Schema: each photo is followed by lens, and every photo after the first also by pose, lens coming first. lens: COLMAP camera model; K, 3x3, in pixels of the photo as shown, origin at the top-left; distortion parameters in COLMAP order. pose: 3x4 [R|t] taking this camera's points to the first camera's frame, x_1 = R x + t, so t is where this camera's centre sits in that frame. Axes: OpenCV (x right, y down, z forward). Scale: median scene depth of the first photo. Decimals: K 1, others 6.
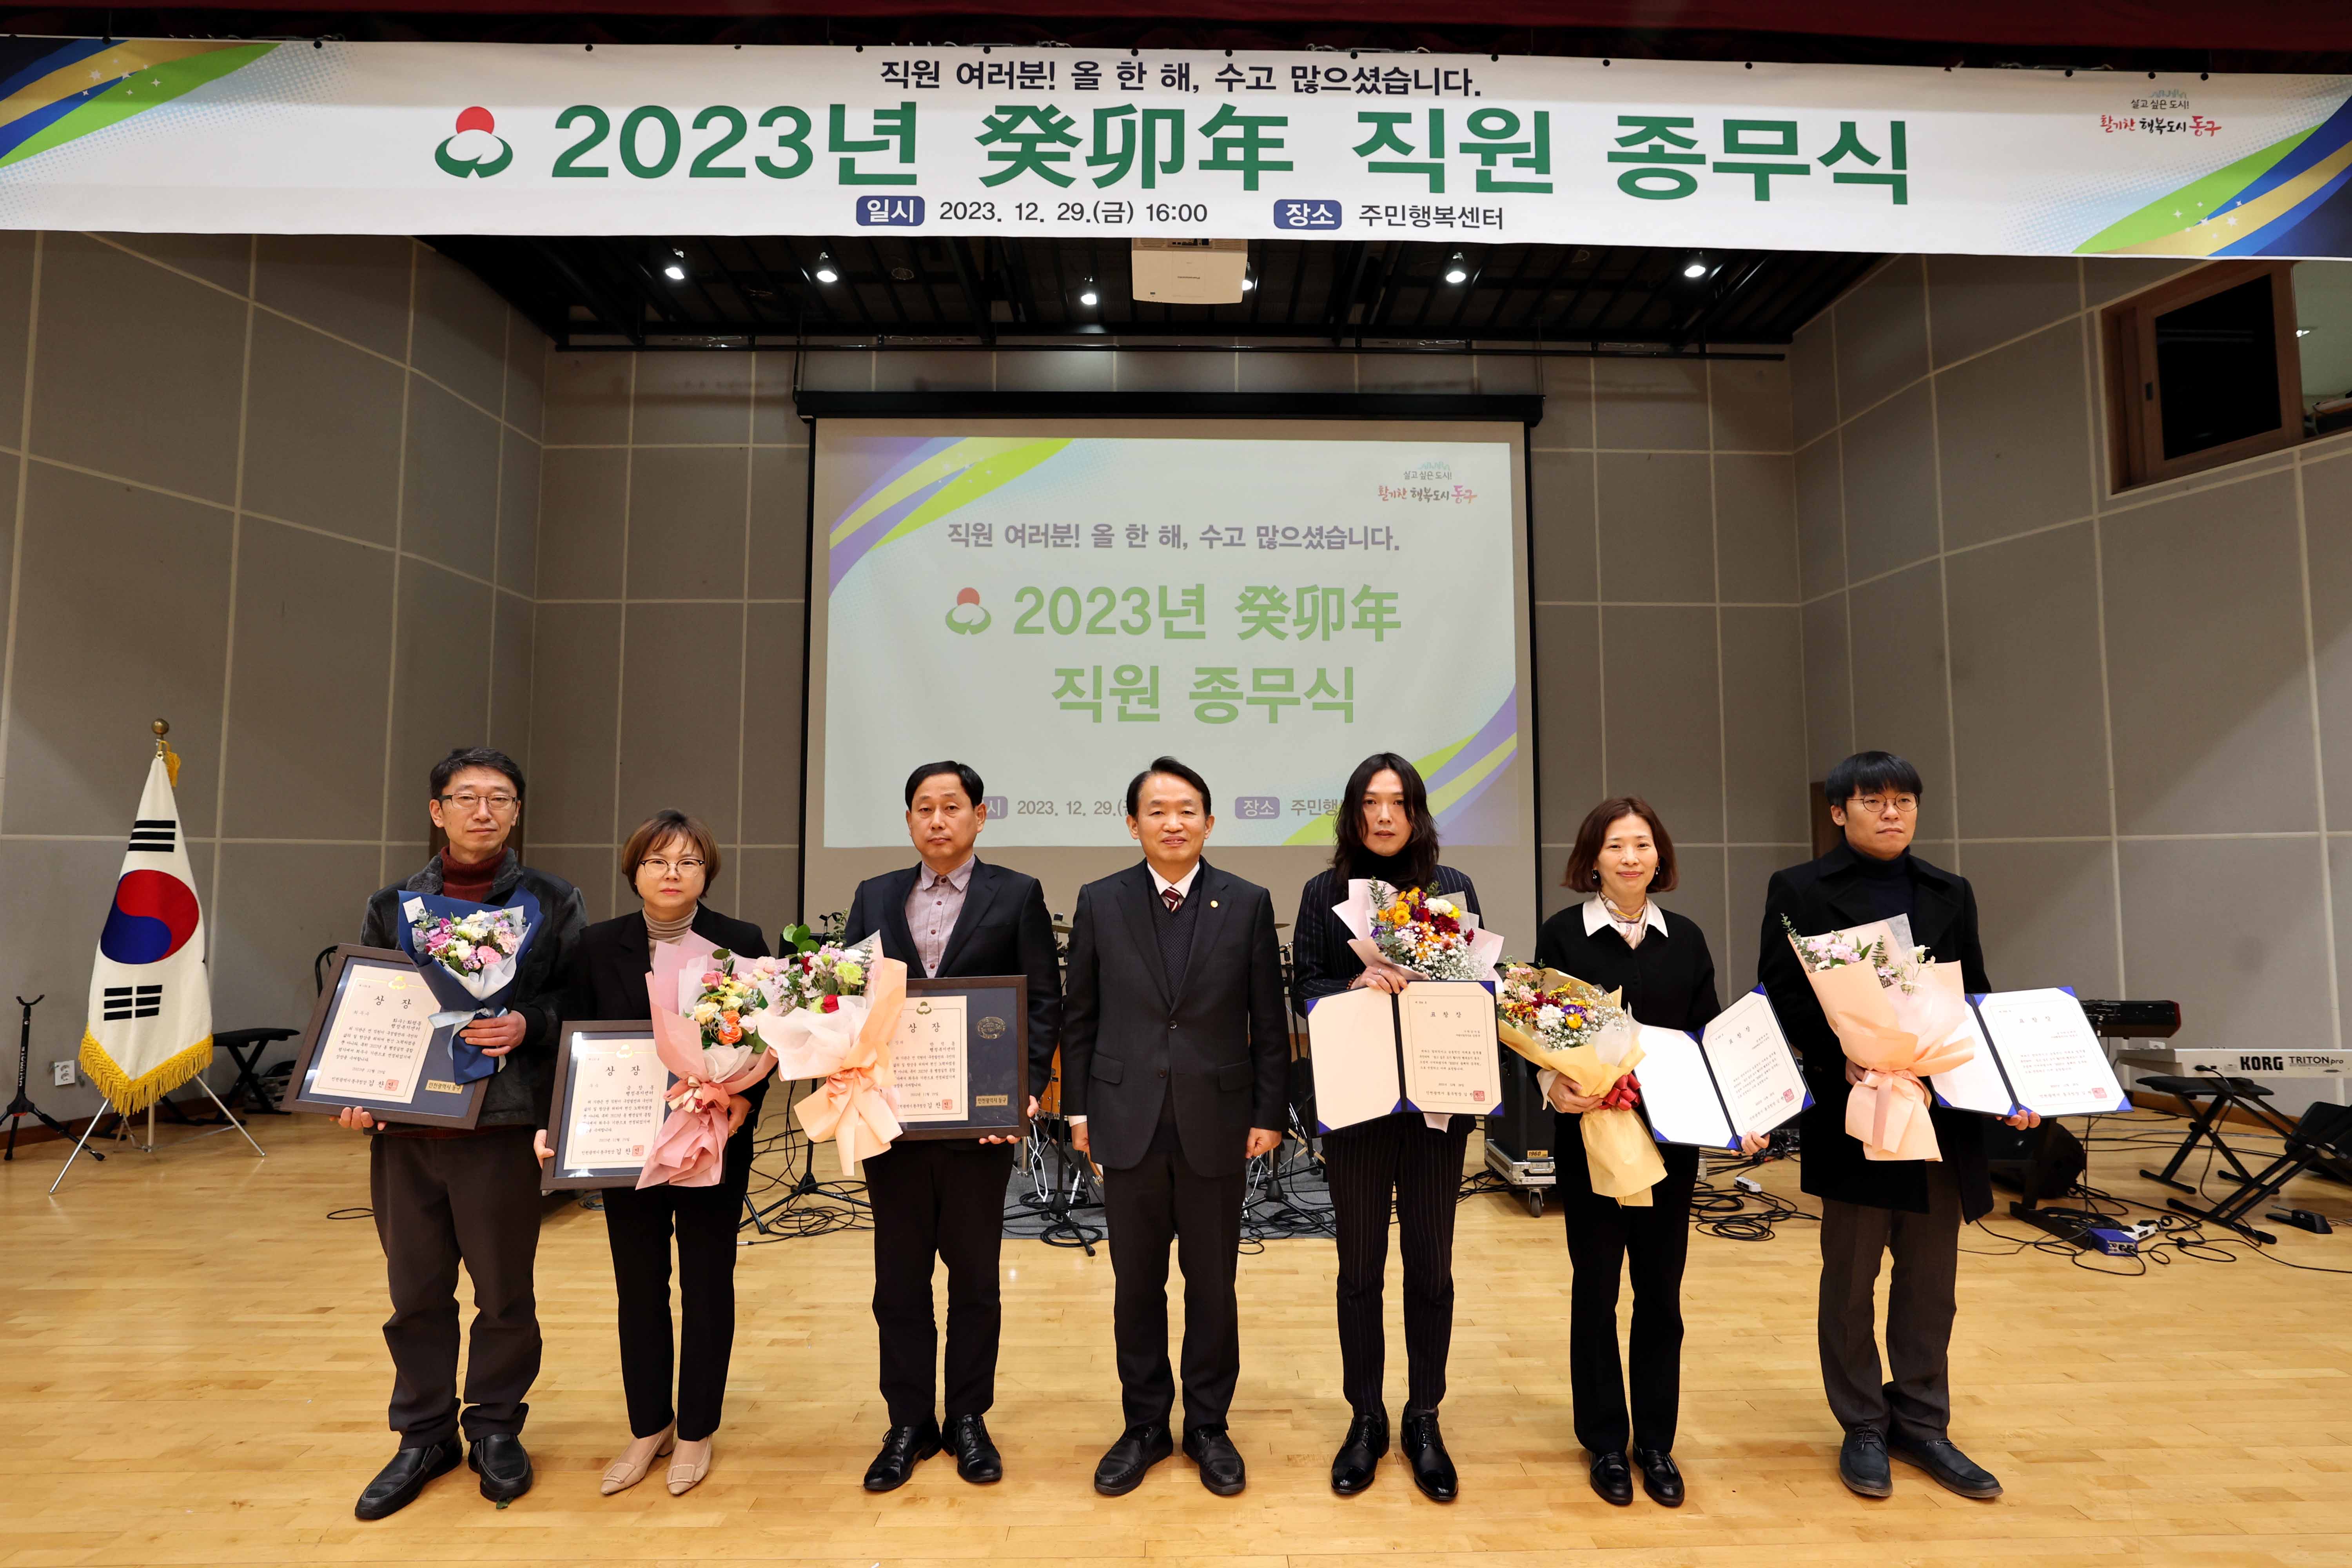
lens RADIAL K [[1158.7, 0, 1204.1], [0, 1158.7, 780.7], [0, 0, 1]] dist [-0.046022, 0.022451]
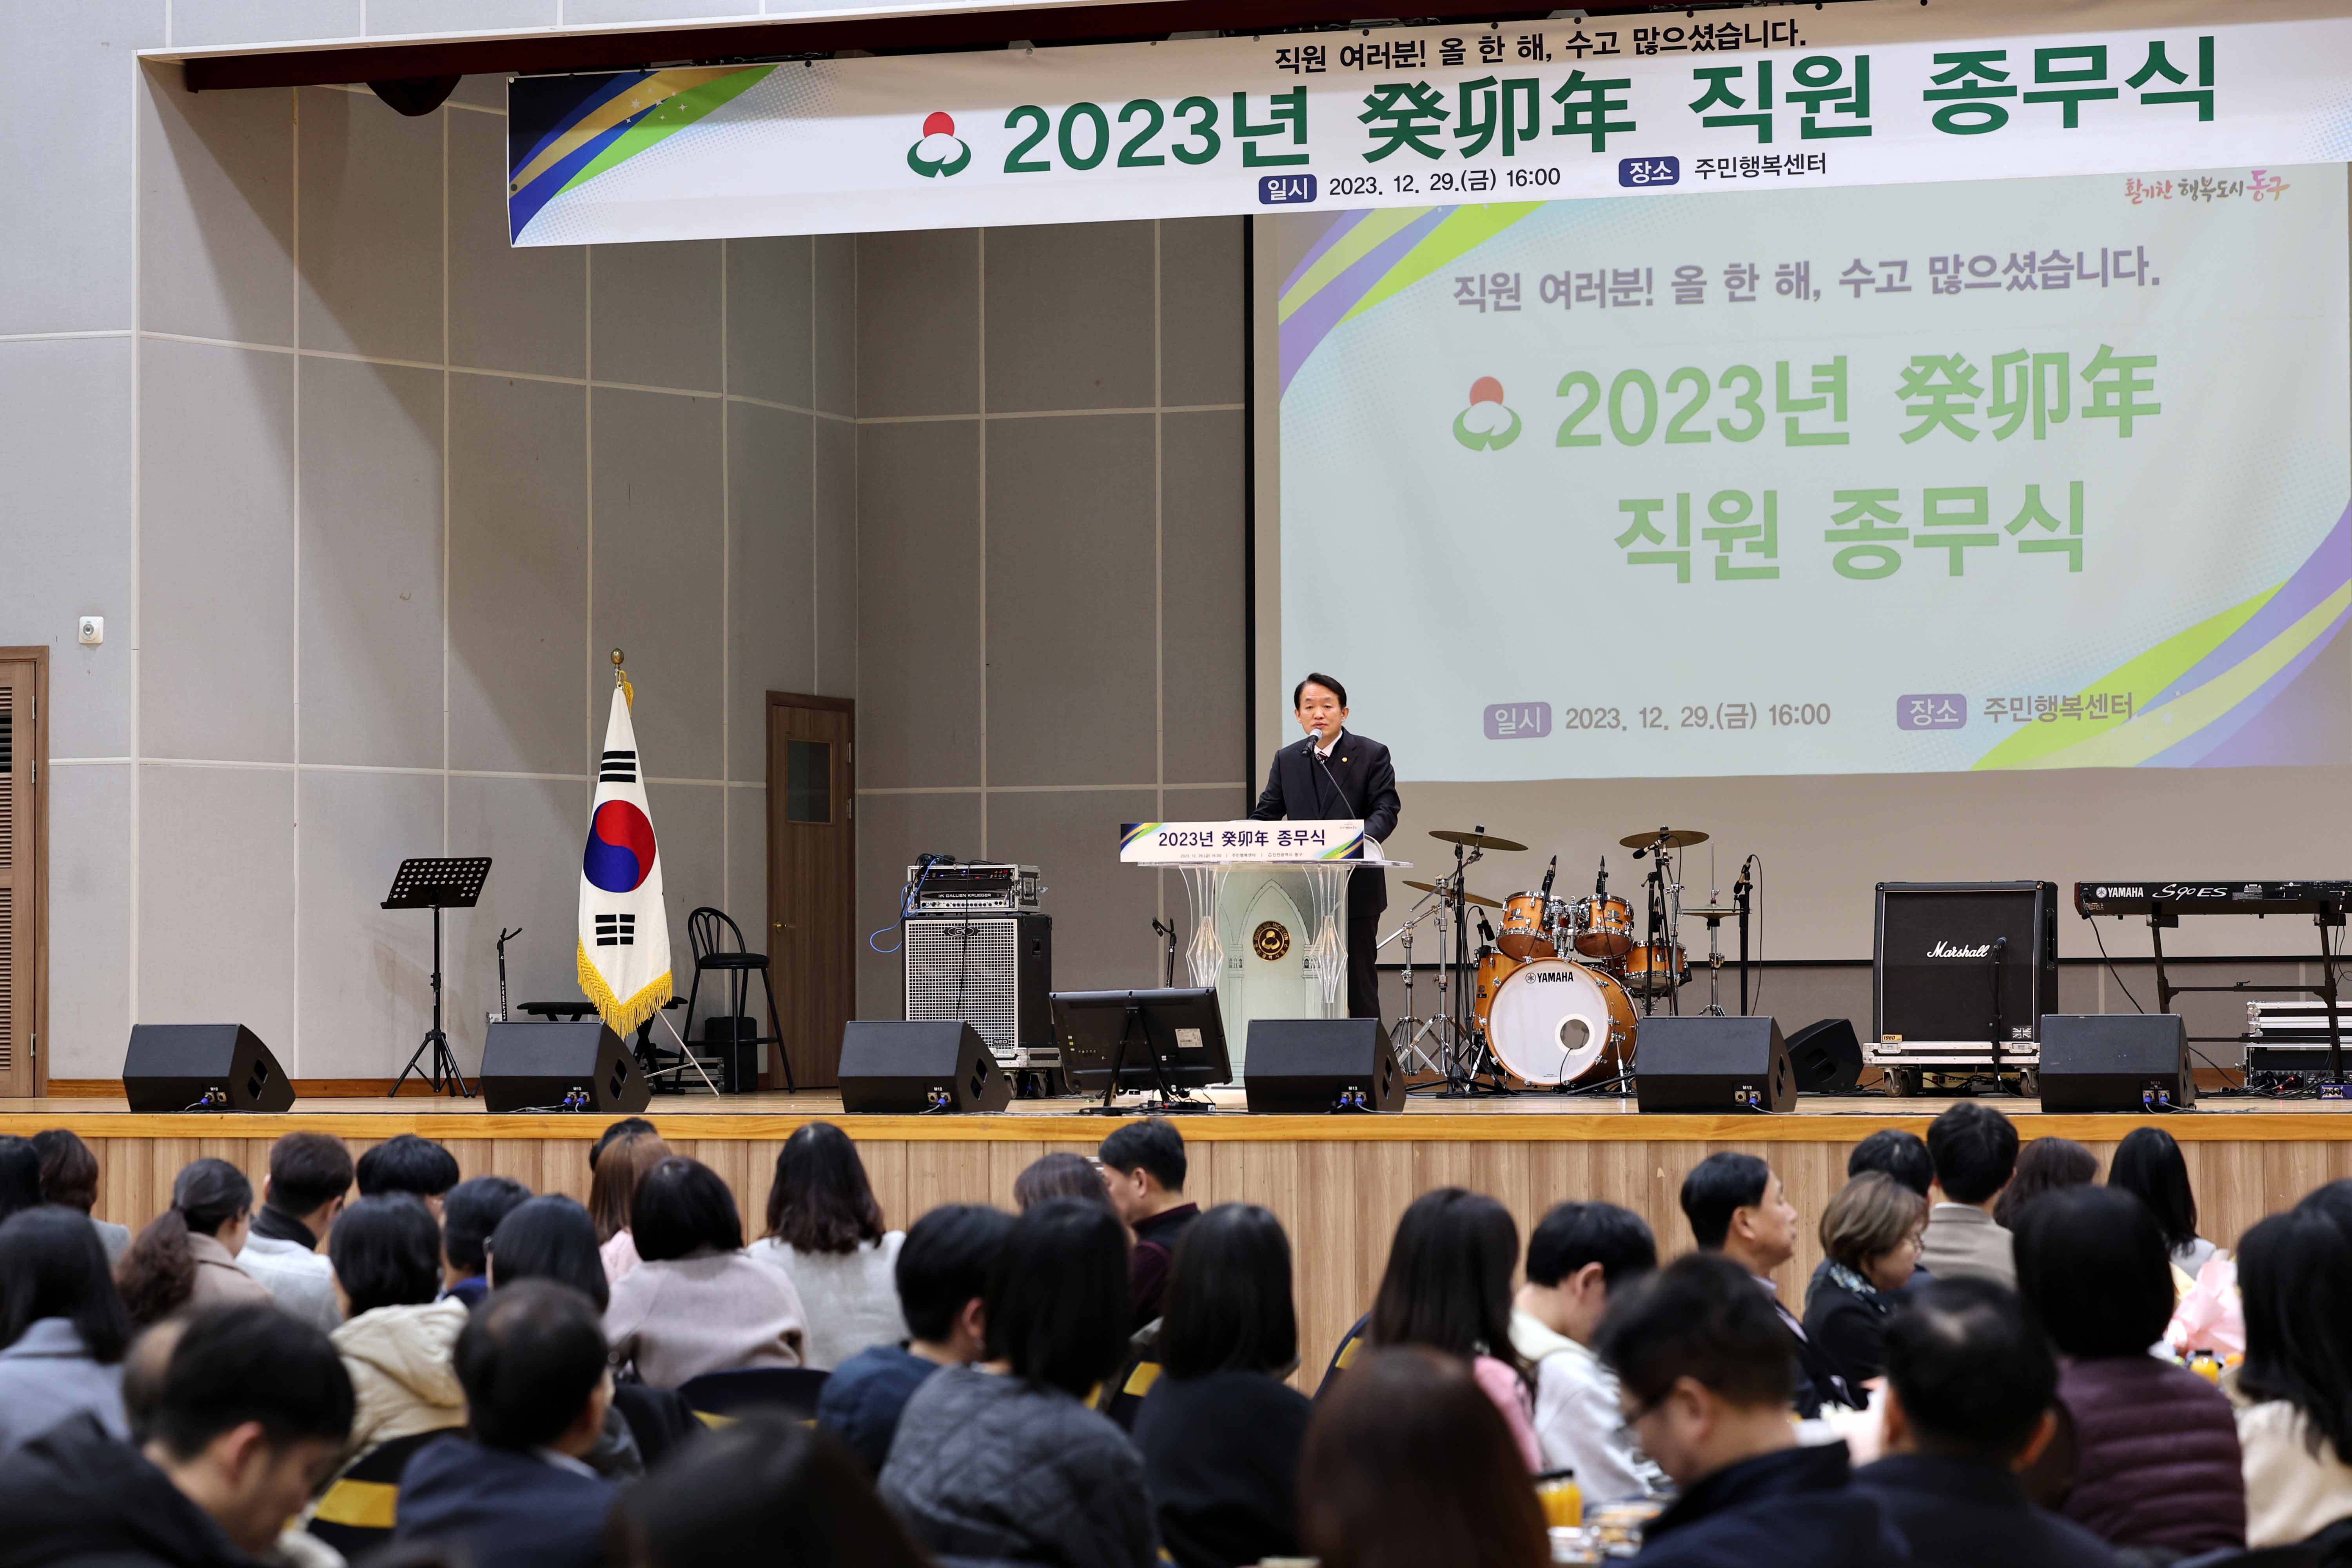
lens RADIAL K [[6512.0, 0, 1165.9], [0, 6512.0, 791.0], [0, 0, 1]] dist [0.060570, 0.901067]
pose [[0.933673, -0.015701, -0.357783, 1.386269], [0.028272, 0.999152, 0.029934, -0.077145], [0.357009, -0.038064, 0.933325, -3.685041]]
